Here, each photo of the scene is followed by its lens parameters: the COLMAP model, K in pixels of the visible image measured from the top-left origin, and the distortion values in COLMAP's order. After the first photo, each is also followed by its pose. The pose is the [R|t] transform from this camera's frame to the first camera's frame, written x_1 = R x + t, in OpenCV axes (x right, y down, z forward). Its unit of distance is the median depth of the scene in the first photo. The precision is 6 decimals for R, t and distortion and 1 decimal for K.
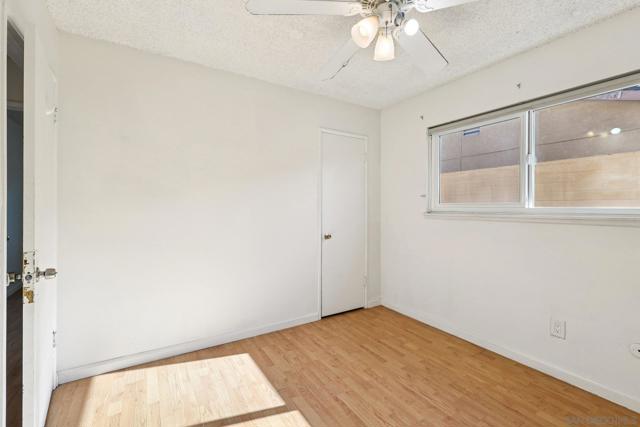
lens RADIAL K [[280.8, 0, 314.5], [0, 280.8, 209.5], [0, 0, 1]] dist [0.000841, -0.000719]
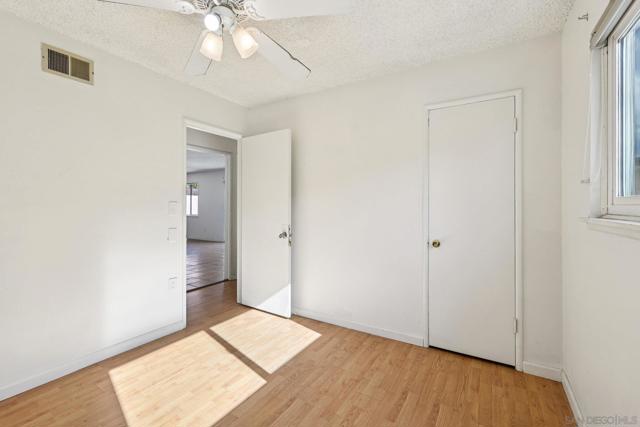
lens RADIAL K [[280.8, 0, 322.8], [0, 280.8, 203.5], [0, 0, 1]] dist [0.000841, -0.000719]
pose [[0.453612, -0.011615, -0.891124, 0.736773], [-0.007973, 0.999822, -0.017090, 0.004235], [0.891164, 0.014858, 0.453439, 0.465579]]
